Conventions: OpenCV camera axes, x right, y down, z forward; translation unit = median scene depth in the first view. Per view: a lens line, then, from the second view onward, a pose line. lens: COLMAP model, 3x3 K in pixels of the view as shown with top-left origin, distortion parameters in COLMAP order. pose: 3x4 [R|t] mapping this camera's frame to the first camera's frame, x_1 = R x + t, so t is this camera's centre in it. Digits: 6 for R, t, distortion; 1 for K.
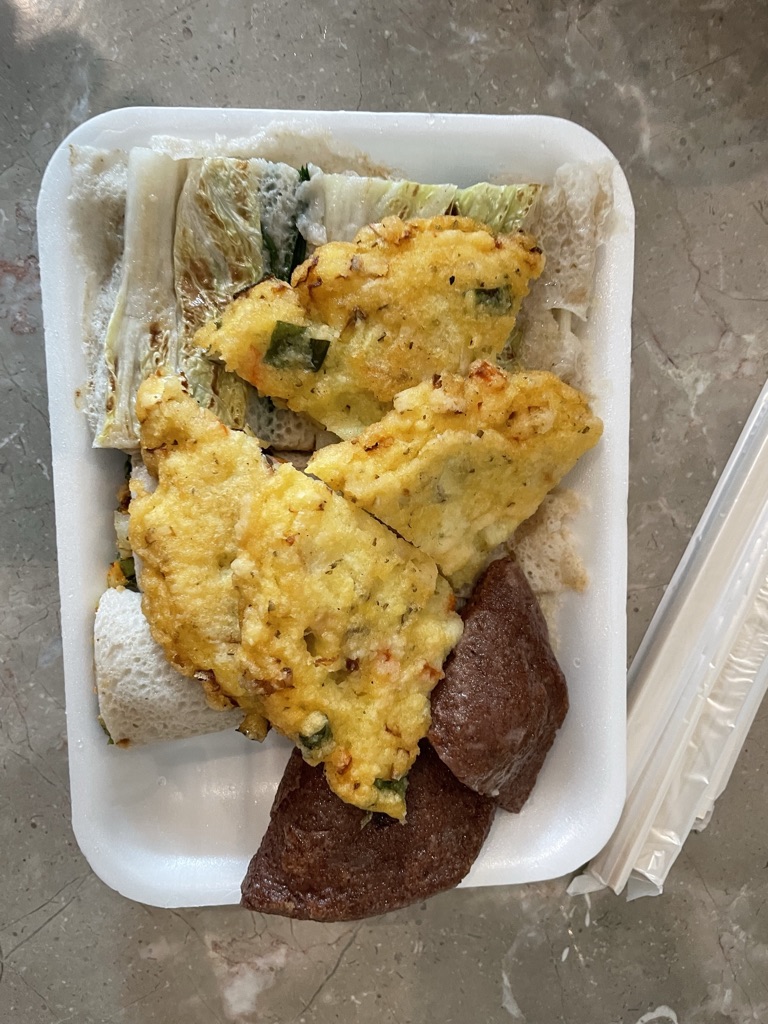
lens RADIAL K [[828.9, 0, 374.3], [0, 828.9, 518.4], [0, 0, 1]] dist [0.027975, -0.093573]
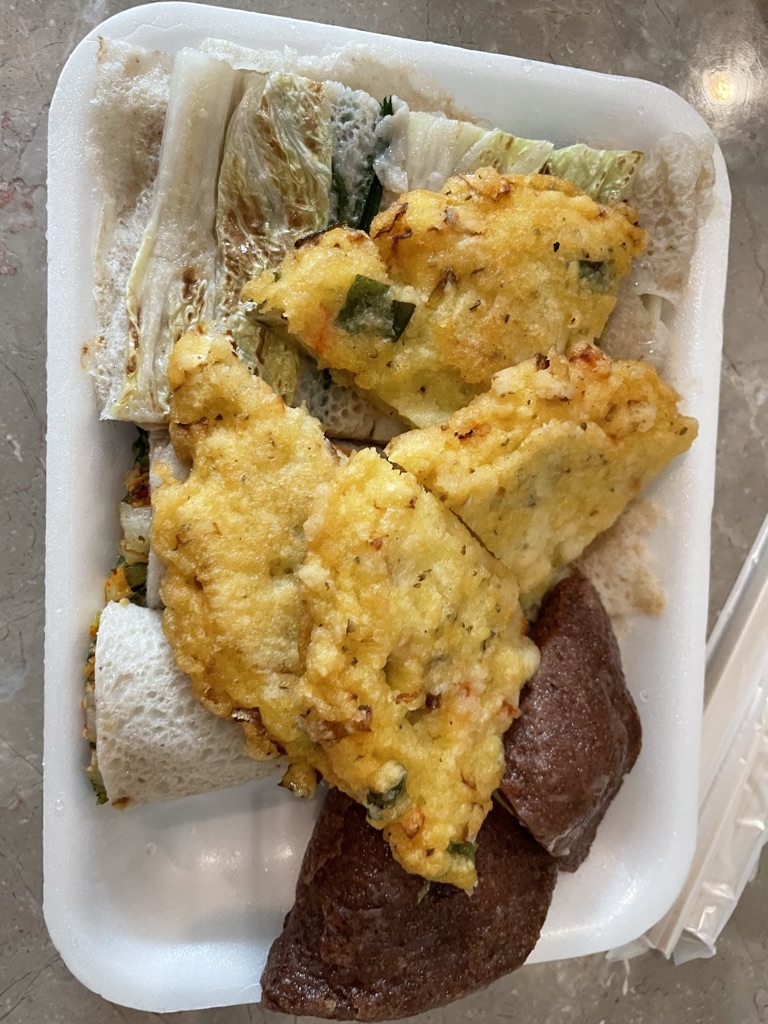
lens RADIAL K [[828.9, 0, 387.9], [0, 828.9, 505.3], [0, 0, 1]] dist [0.027975, -0.093573]
pose [[0.984925, 0.038112, 0.168730, -0.203694], [-0.029994, 0.998278, -0.050404, 0.026493], [-0.170360, 0.044583, 0.984373, 0.191194]]
